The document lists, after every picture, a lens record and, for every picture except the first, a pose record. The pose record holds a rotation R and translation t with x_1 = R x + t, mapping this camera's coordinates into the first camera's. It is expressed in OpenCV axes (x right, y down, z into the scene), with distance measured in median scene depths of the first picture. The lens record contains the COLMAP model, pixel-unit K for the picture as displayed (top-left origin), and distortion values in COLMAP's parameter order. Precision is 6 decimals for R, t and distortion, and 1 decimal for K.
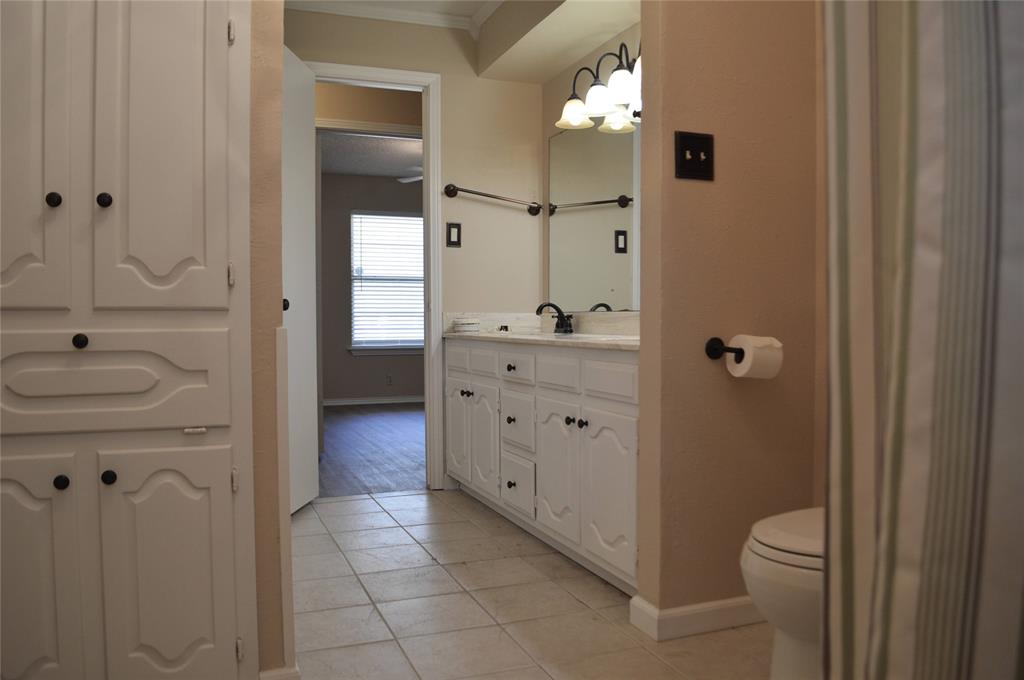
lens RADIAL K [[808.5, 0, 528.6], [0, 808.5, 339.8], [0, 0, 1]] dist [-0.080206, -0.004123]
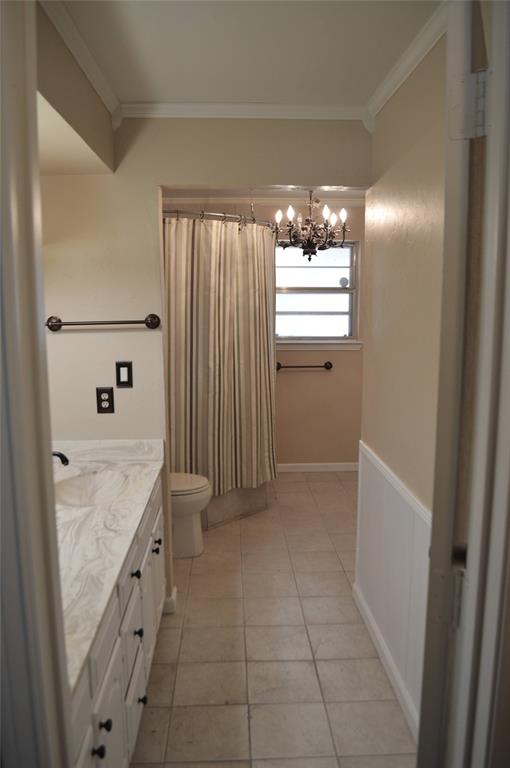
lens RADIAL K [[605.9, 0, 255.0], [0, 605.9, 384.0], [0, 0, 1]] dist [-0.081838, 0.000065]
pose [[-0.940468, -0.041436, 0.337348, -0.415599], [0.013053, 0.987405, 0.157672, -0.315169], [-0.339632, 0.152689, -0.928082, 1.870745]]
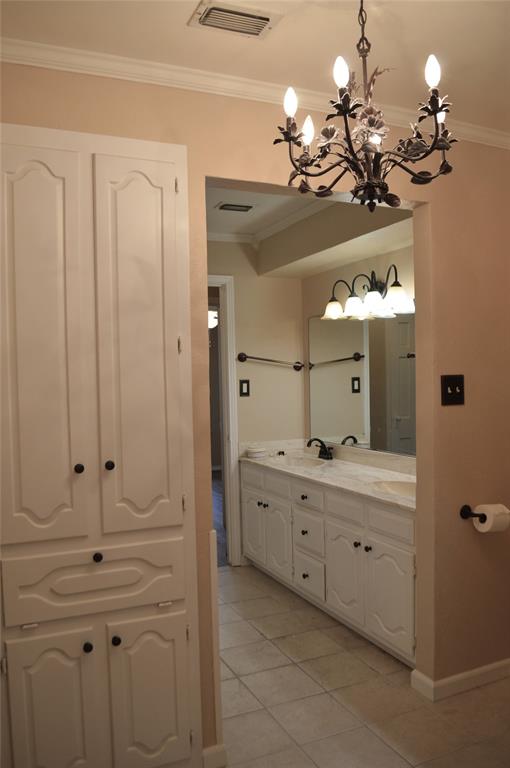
lens RADIAL K [[605.9, 0, 255.0], [0, 605.9, 384.0], [0, 0, 1]] dist [-0.081838, 0.000065]
pose [[0.999154, -0.018747, 0.036594, -0.183484], [0.019274, 0.999715, -0.014103, -0.196752], [-0.036319, 0.014796, 0.999231, -0.121109]]
